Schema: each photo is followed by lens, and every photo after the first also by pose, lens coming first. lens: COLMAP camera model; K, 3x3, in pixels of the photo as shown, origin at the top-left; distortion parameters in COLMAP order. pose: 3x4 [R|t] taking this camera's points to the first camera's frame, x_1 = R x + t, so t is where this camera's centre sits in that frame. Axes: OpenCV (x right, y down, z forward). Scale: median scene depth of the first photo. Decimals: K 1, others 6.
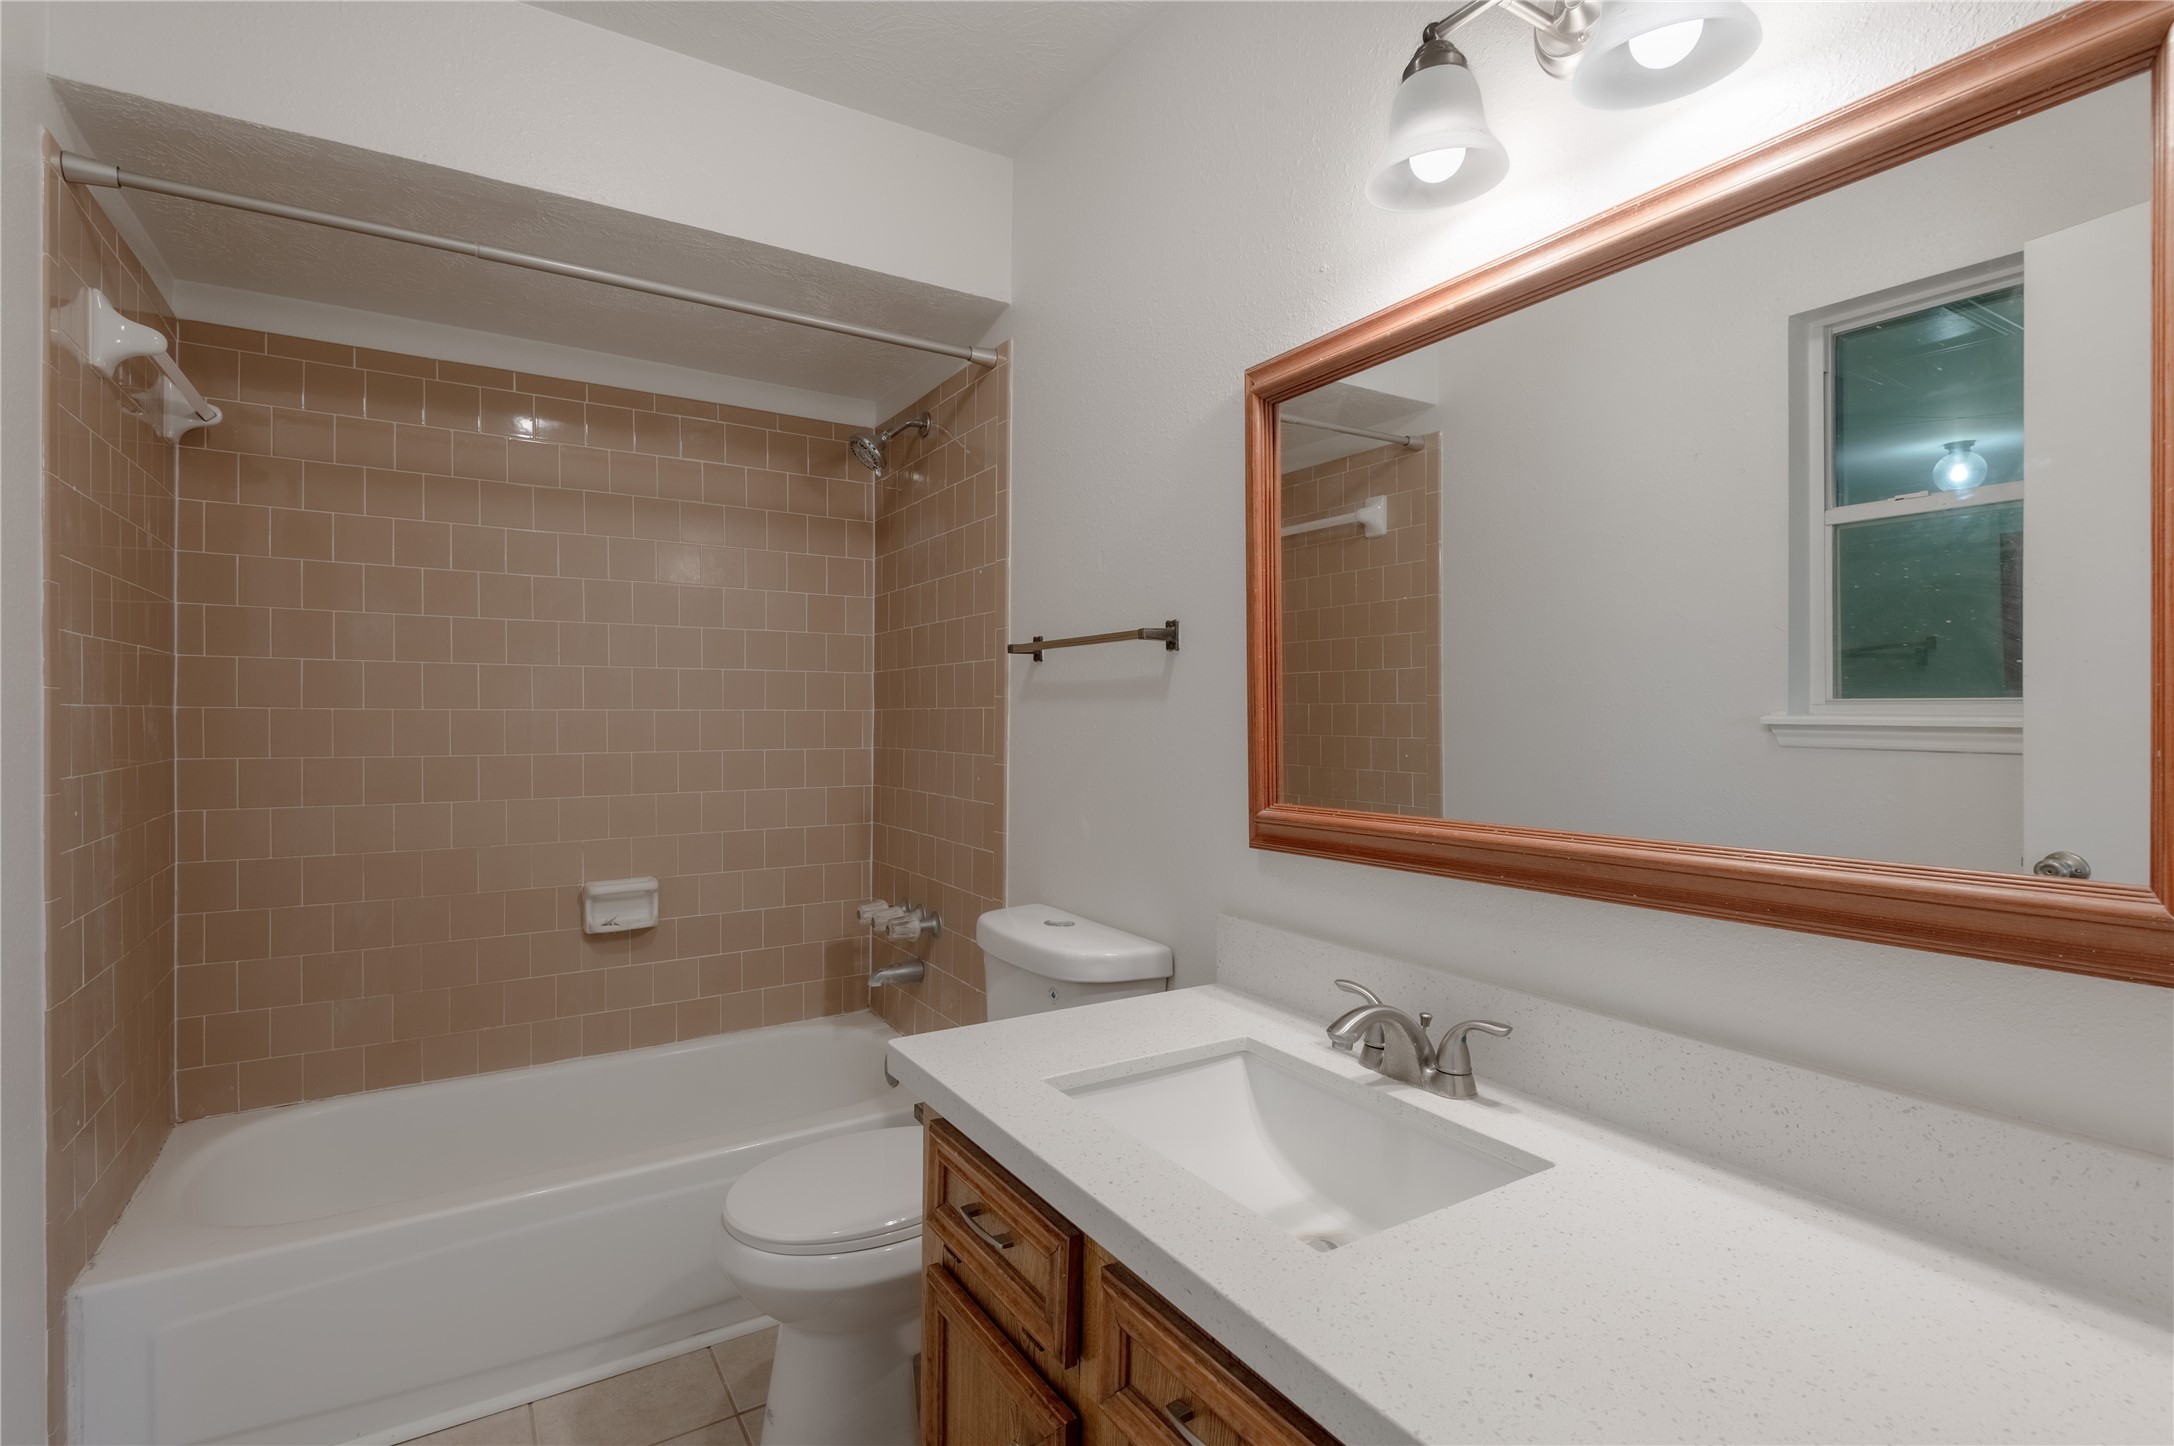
lens RADIAL K [[1012.2, 0, 1087.0], [0, 1012.2, 723.0], [0, 0, 1]] dist [0.000225, -0.000388]
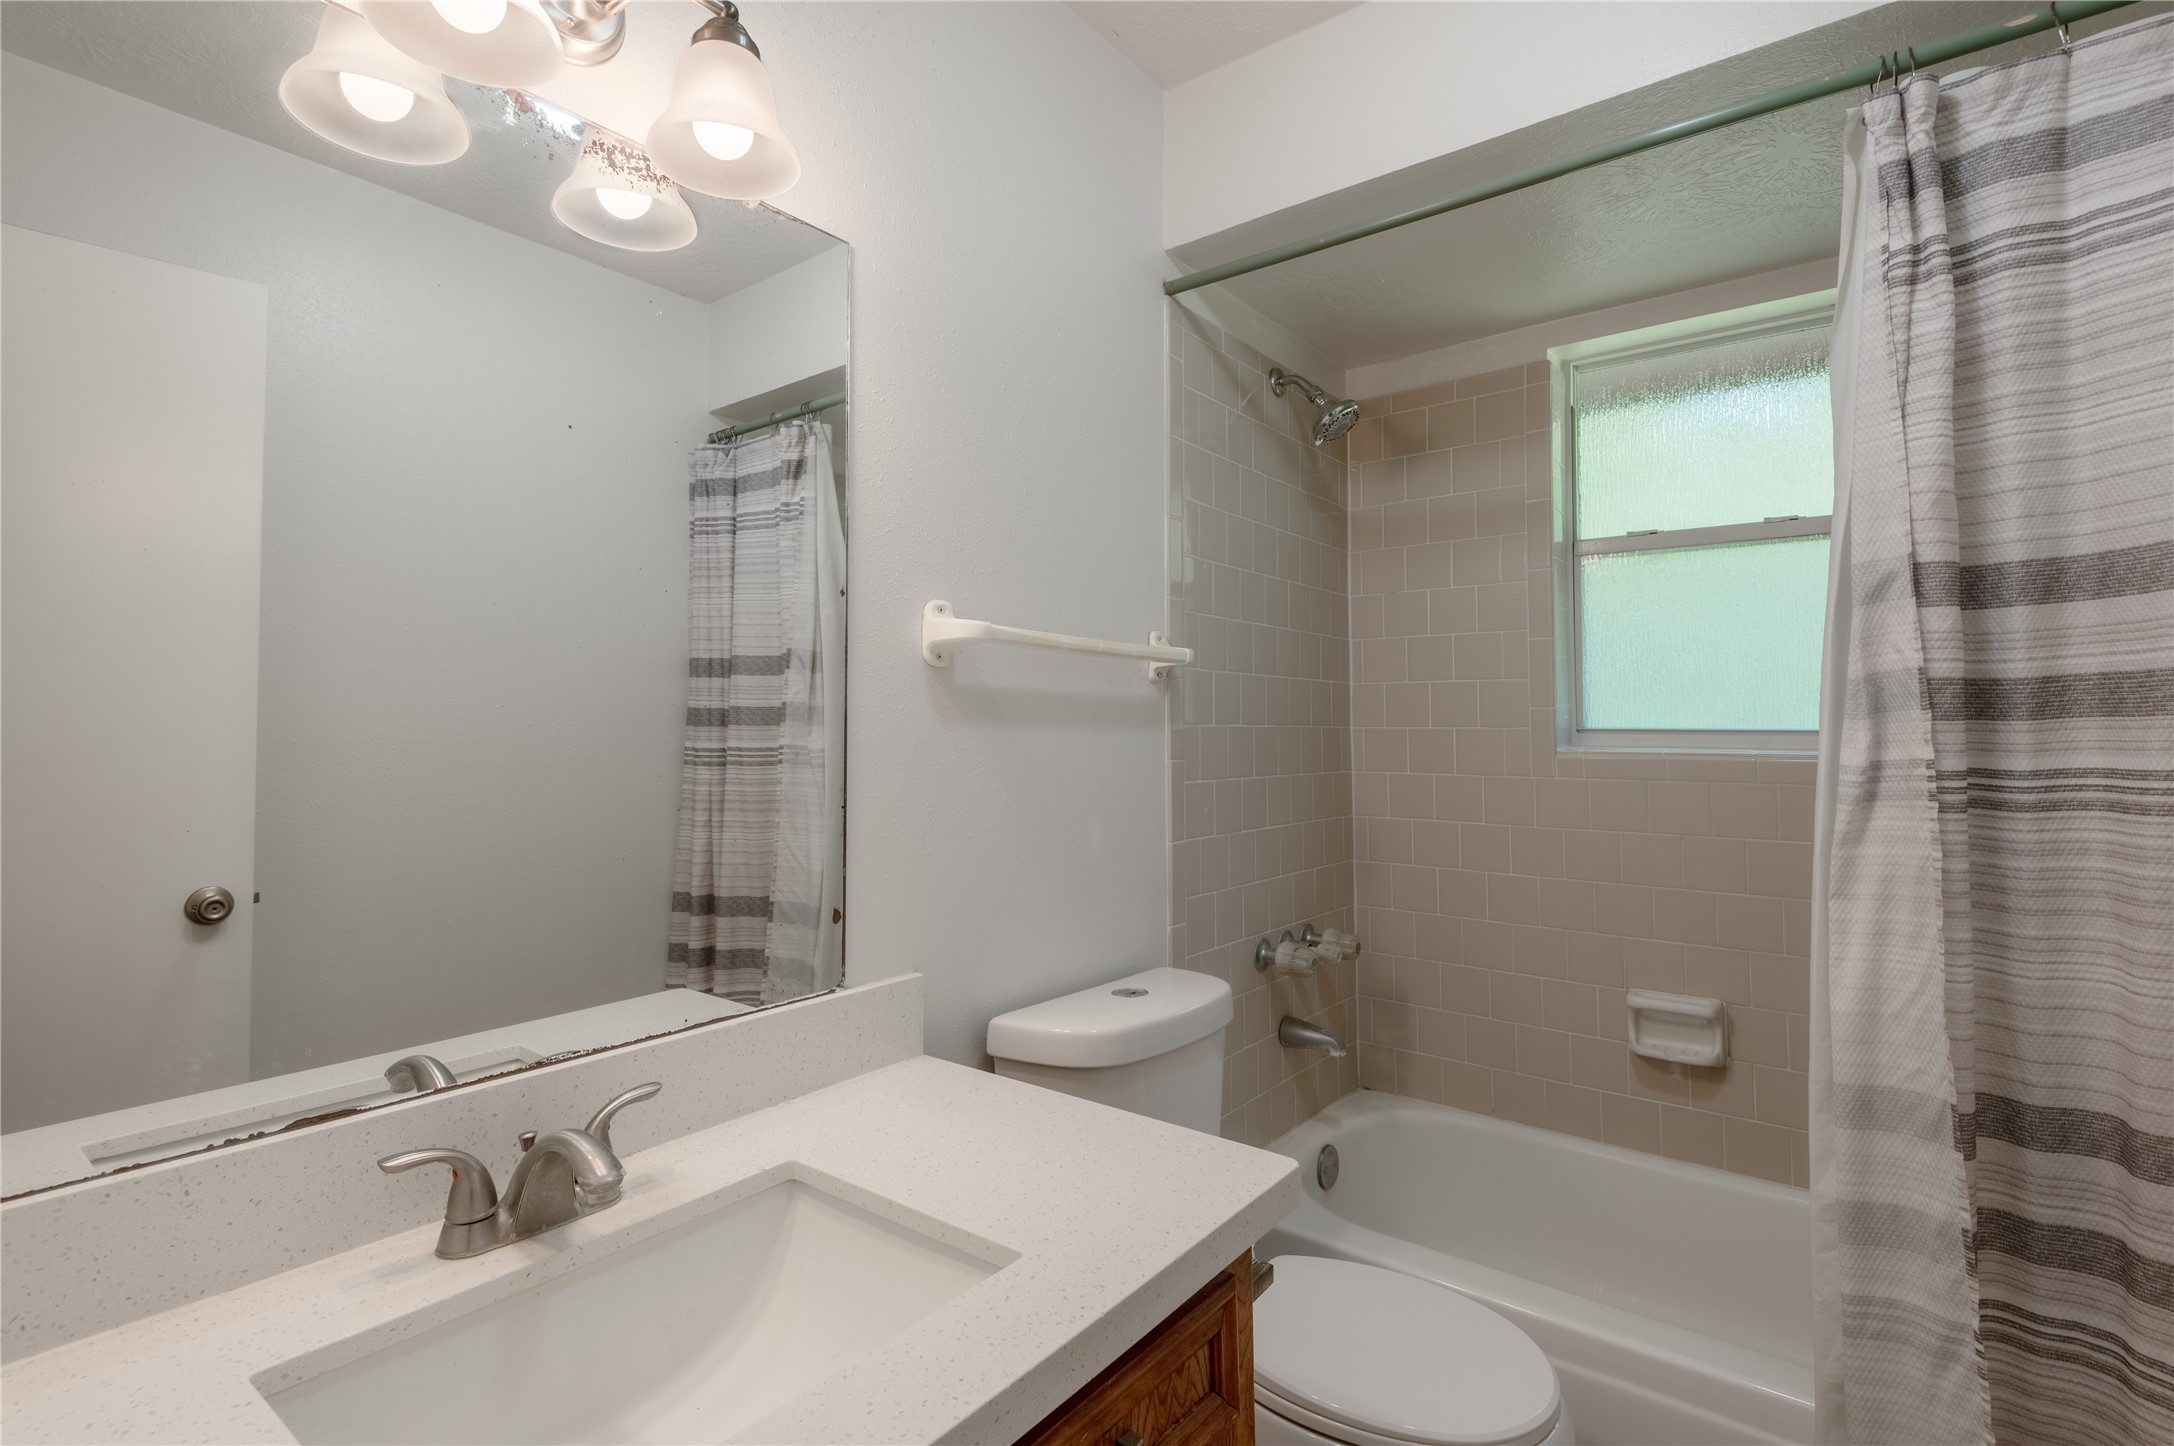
lens RADIAL K [[1012.2, 0, 1087.0], [0, 1012.2, 723.0], [0, 0, 1]] dist [0.000225, -0.000388]
pose [[-0.353294, 0.004396, 0.935502, -0.562538], [0.001842, 0.999990, -0.004004, -0.012722], [-0.935511, 0.000308, -0.353299, 0.967860]]
